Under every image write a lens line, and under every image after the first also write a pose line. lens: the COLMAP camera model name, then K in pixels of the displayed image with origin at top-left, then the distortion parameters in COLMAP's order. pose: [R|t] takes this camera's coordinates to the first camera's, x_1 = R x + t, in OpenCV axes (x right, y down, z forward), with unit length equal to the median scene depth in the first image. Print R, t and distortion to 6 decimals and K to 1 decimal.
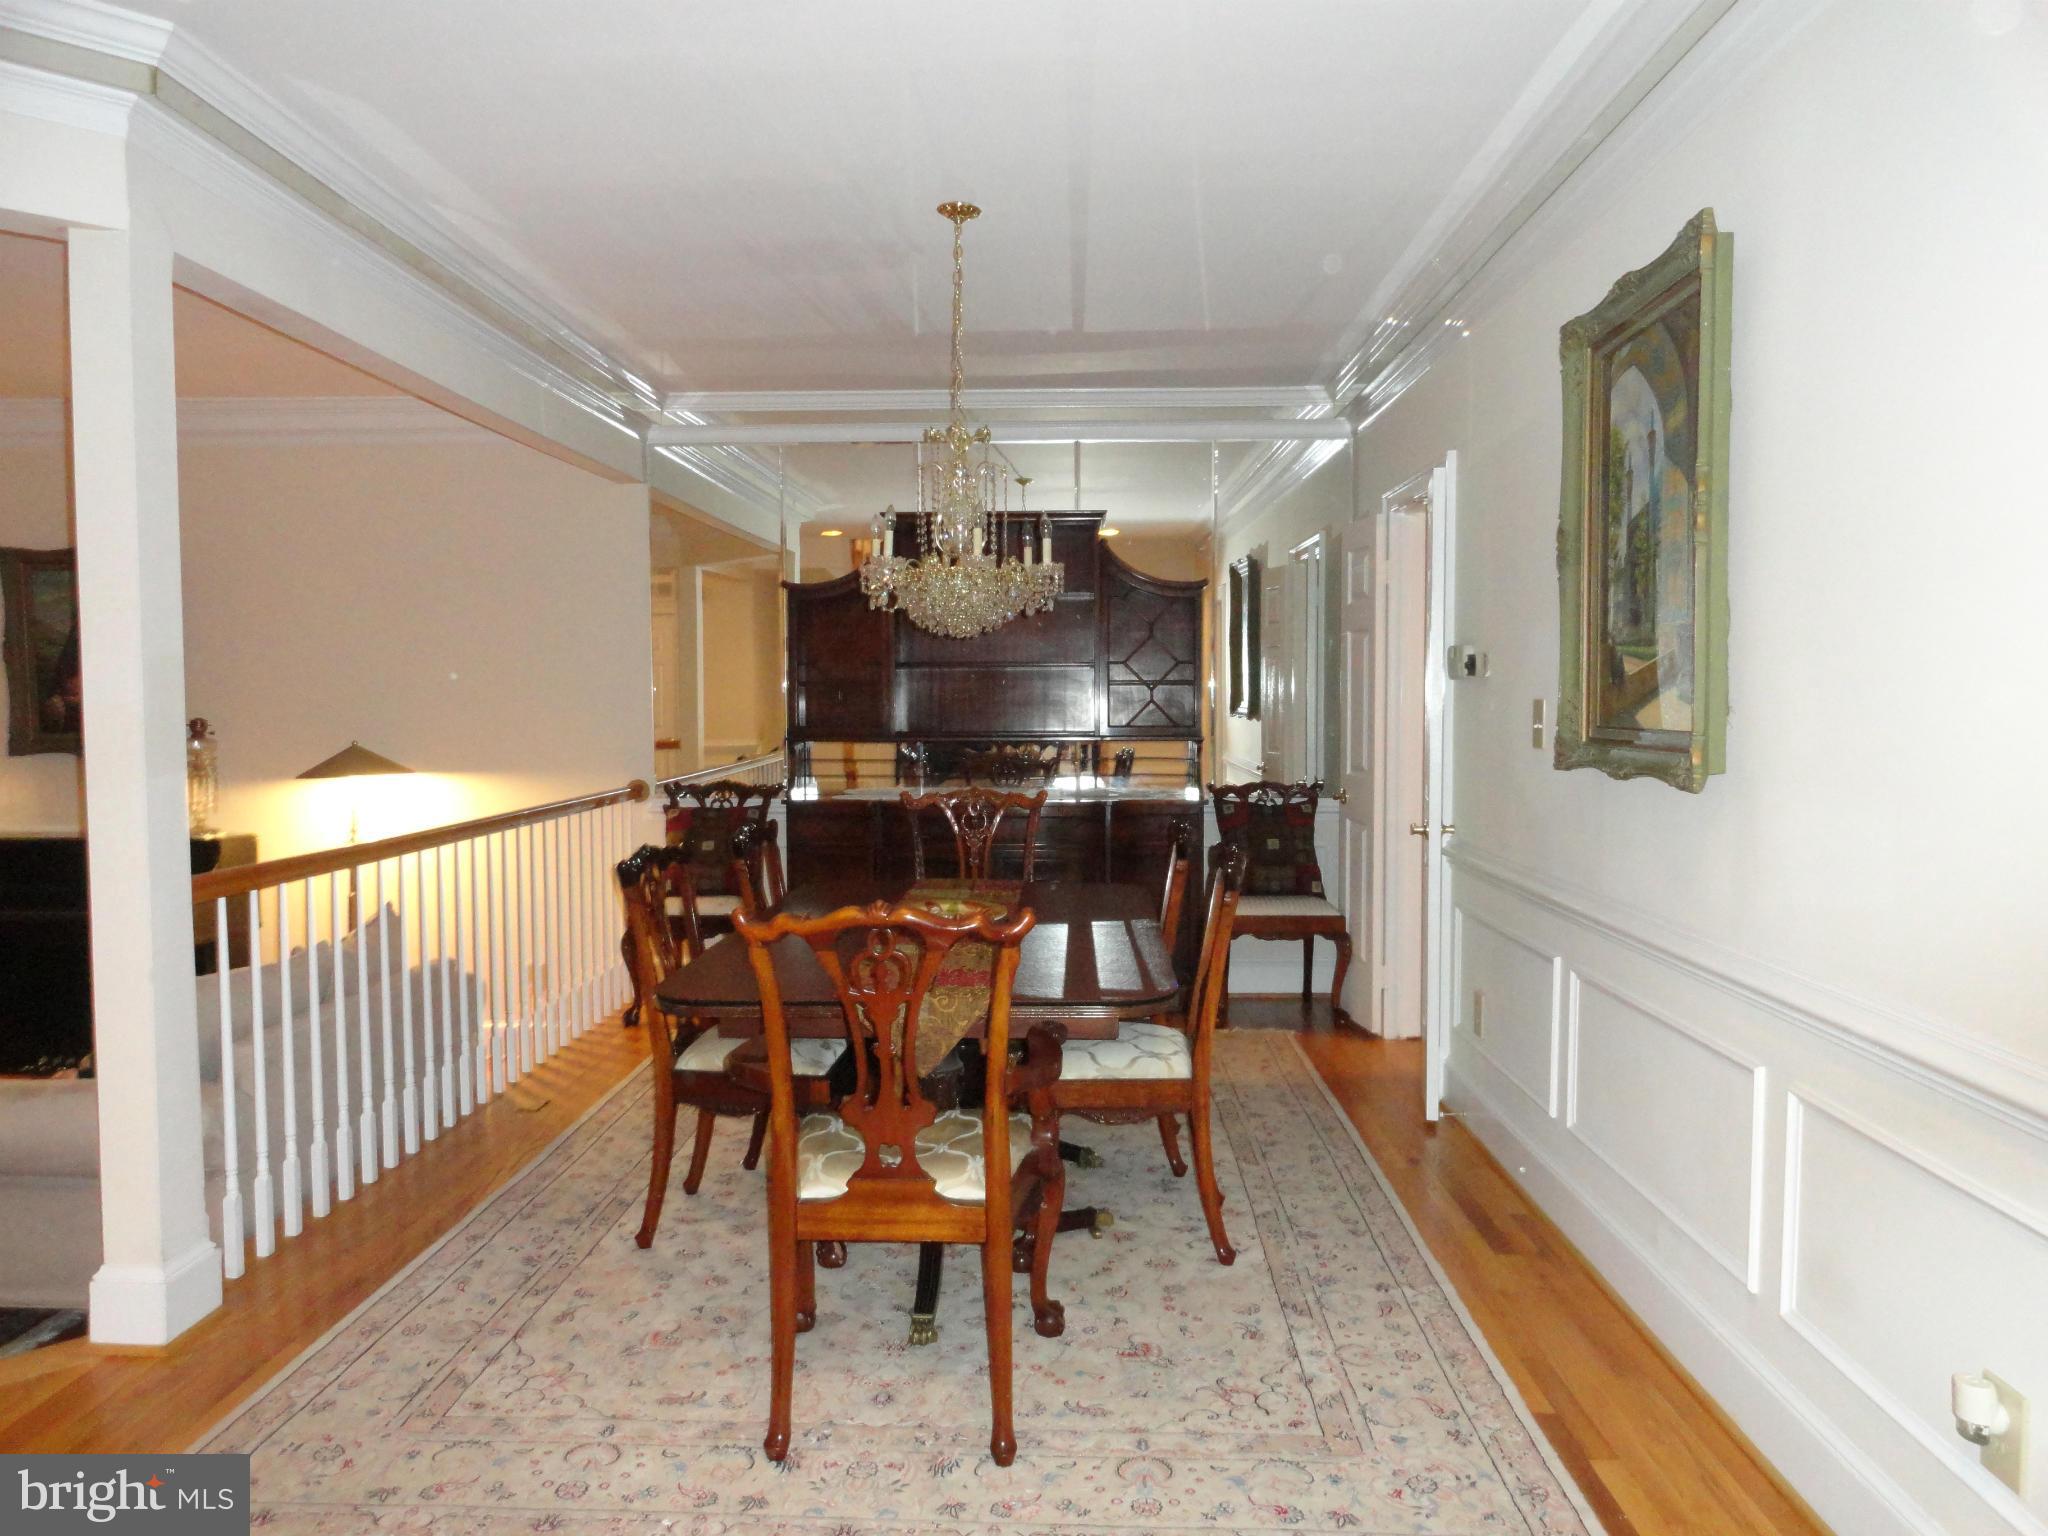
lens RADIAL K [[1394.8, 0, 1024.0], [0, 1394.8, 768.0], [0, 0, 1]] dist [0.000251, 0.001195]
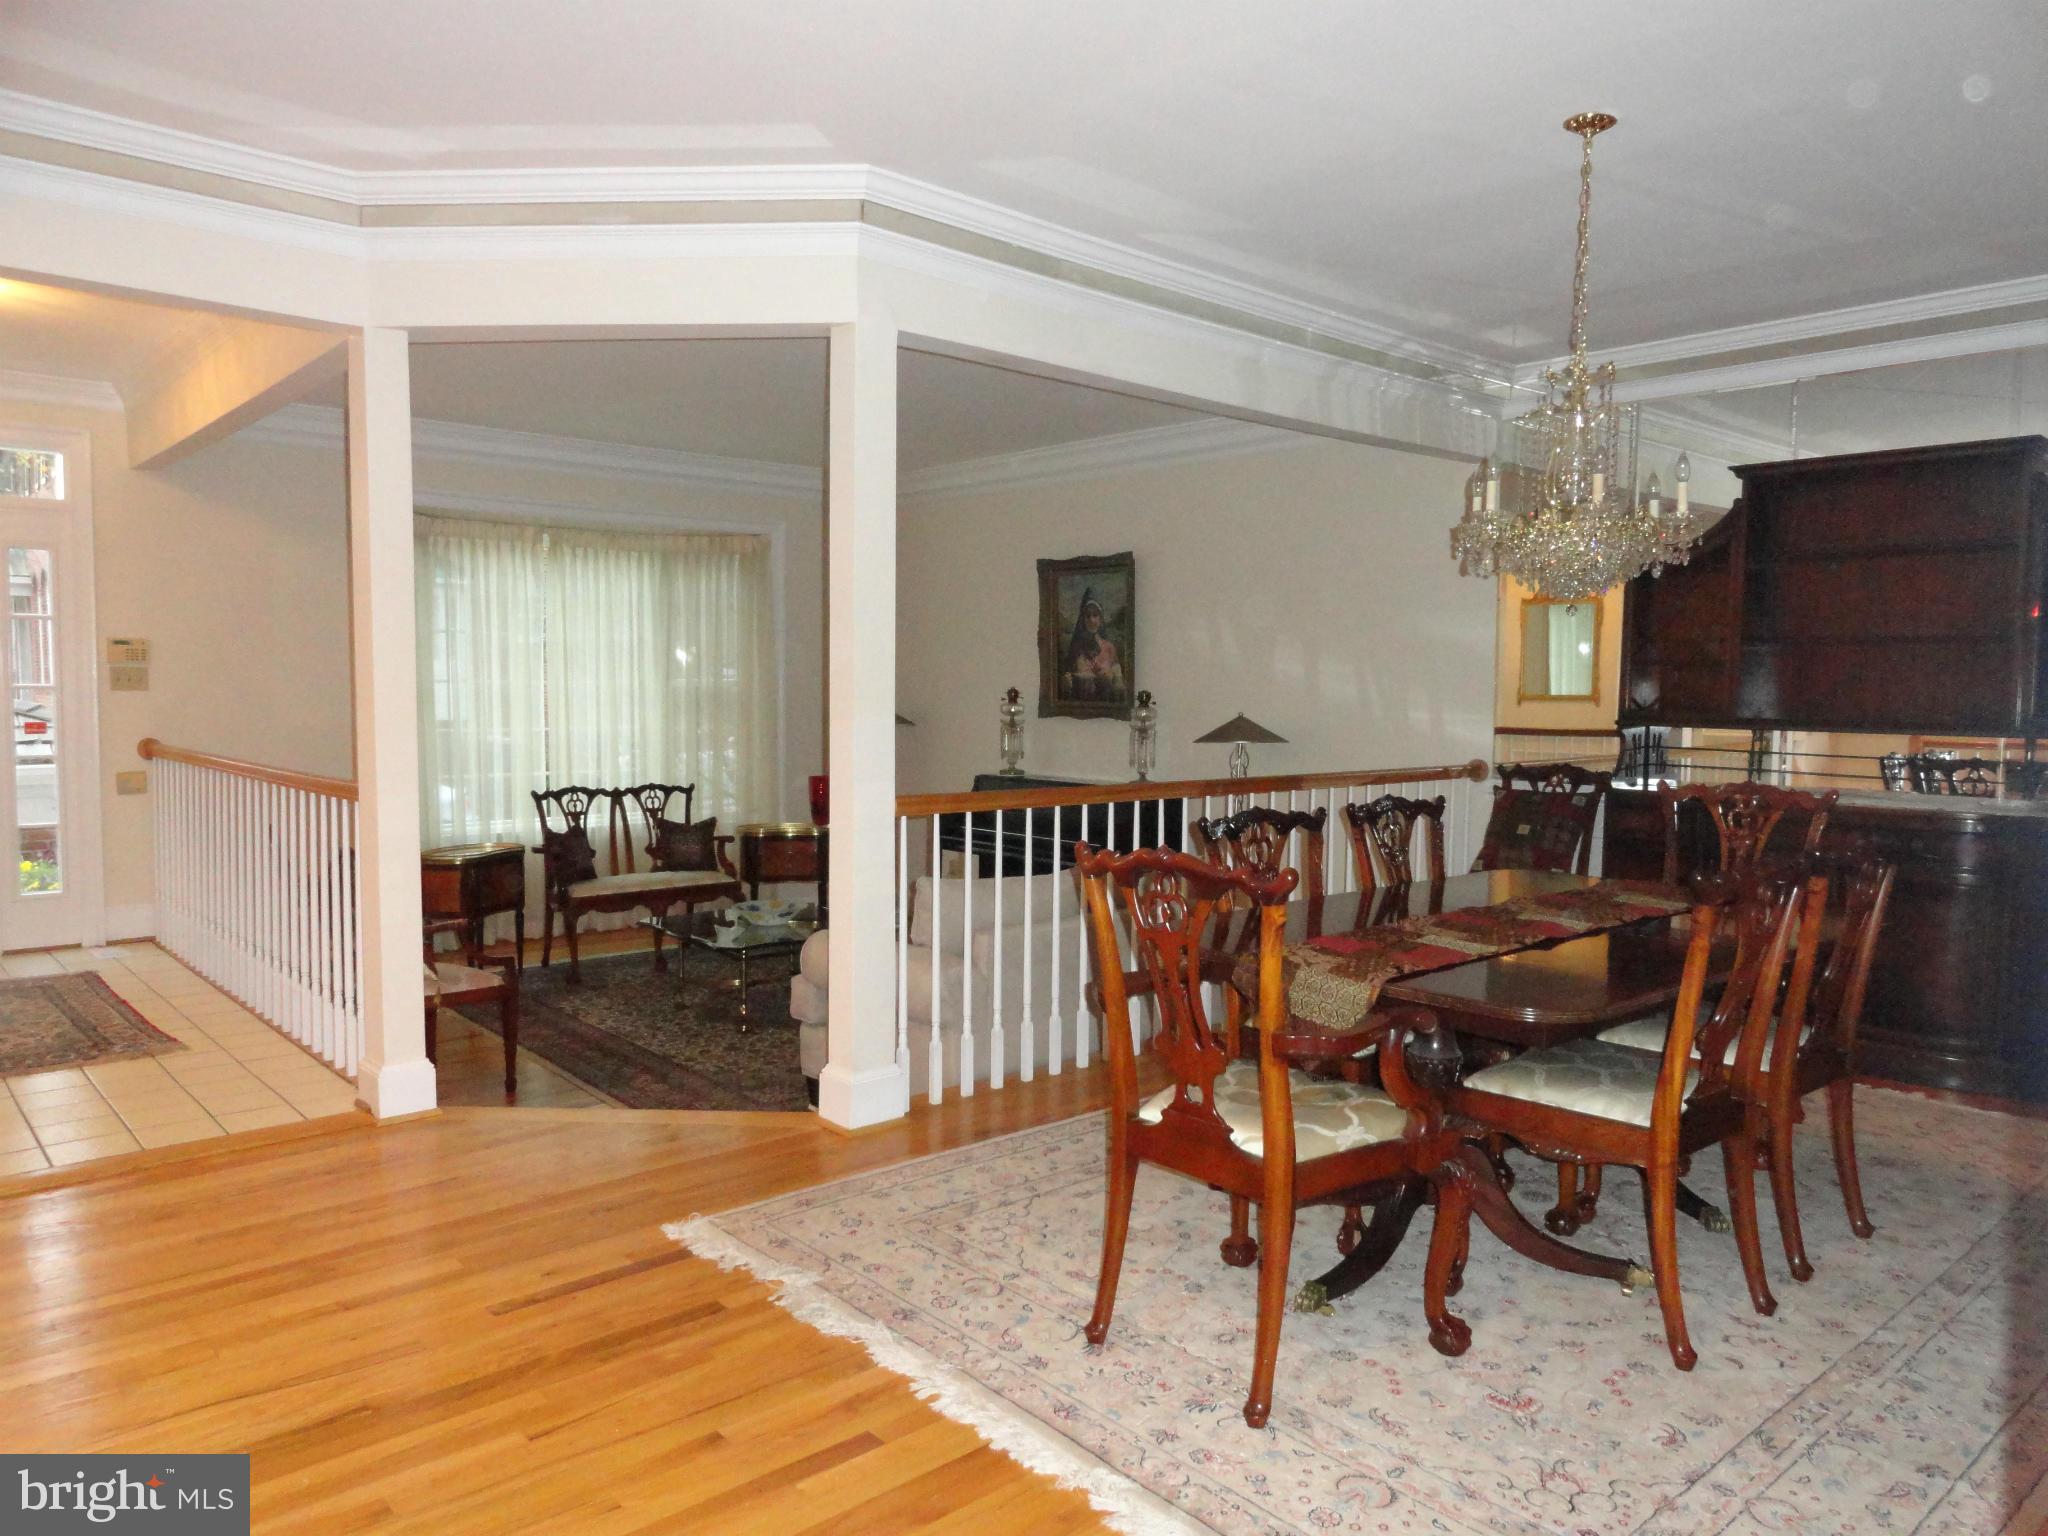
lens RADIAL K [[1404.1, 0, 1024.0], [0, 1404.1, 768.0], [0, 0, 1]] dist [-0.005066, 0.001216]
pose [[0.690721, 0.054754, -0.721045, 0.467719], [-0.052396, 0.998298, 0.025615, 0.012707], [0.721221, 0.020087, 0.692414, 0.153053]]
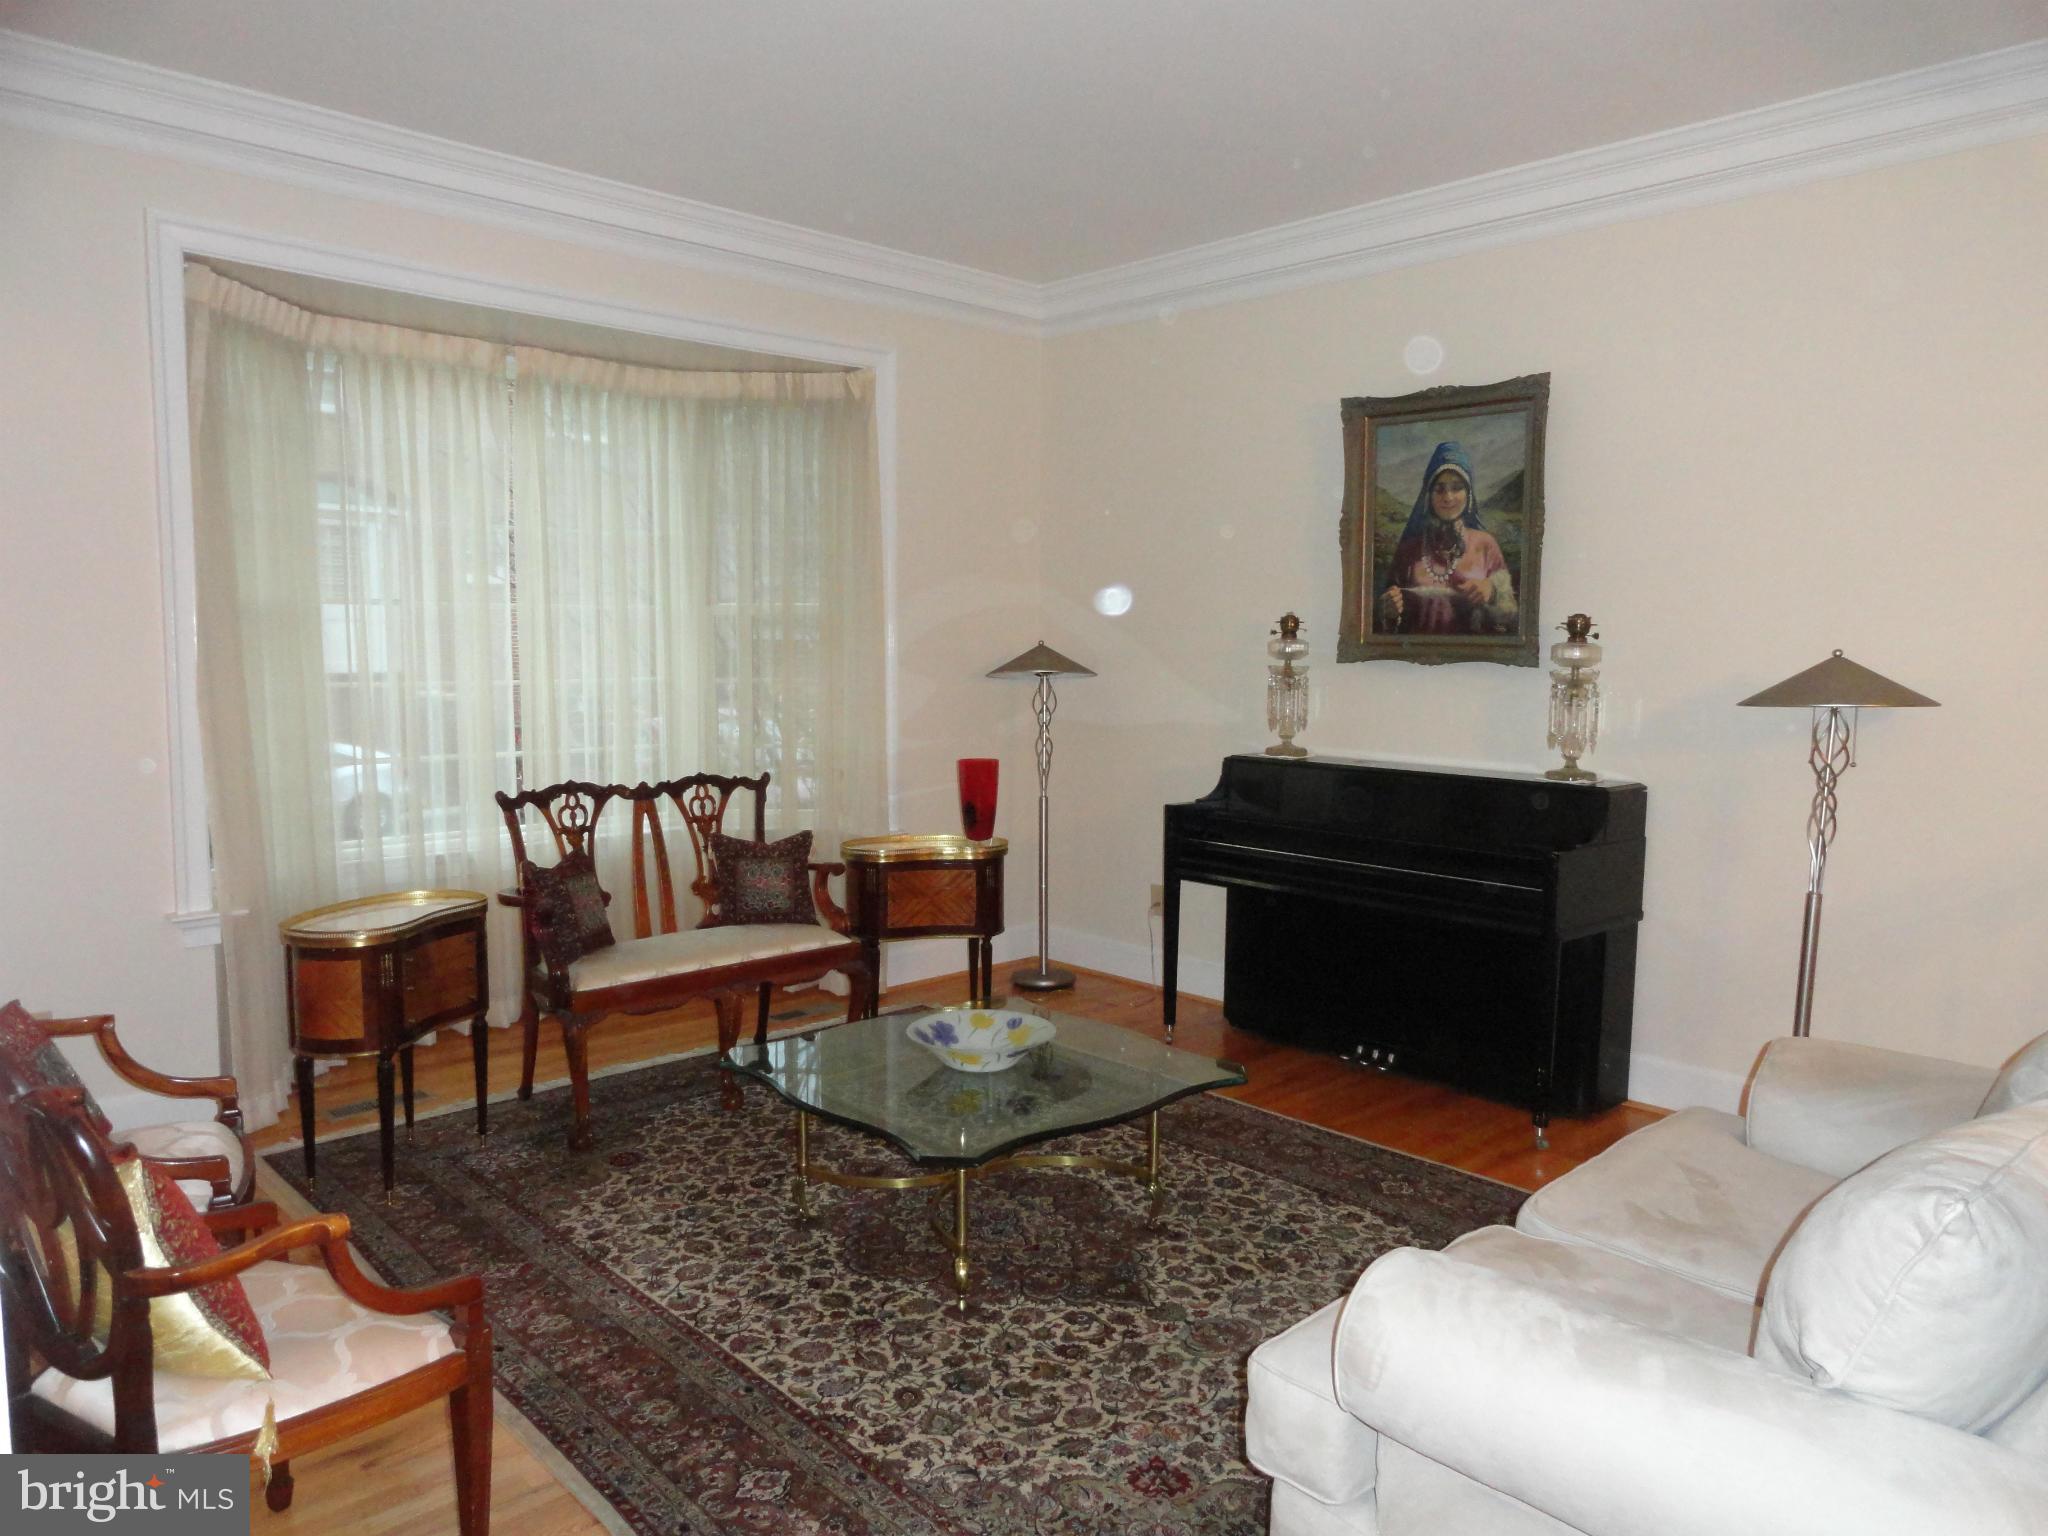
lens RADIAL K [[1379.2, 0, 1024.0], [0, 1379.2, 768.0], [0, 0, 1]] dist [-0.008561, -0.000636]
pose [[0.720351, 0.076815, -0.689343, -0.645234], [-0.051388, 0.997028, 0.057402, 0.033621], [0.691704, -0.005925, 0.722157, 0.637874]]
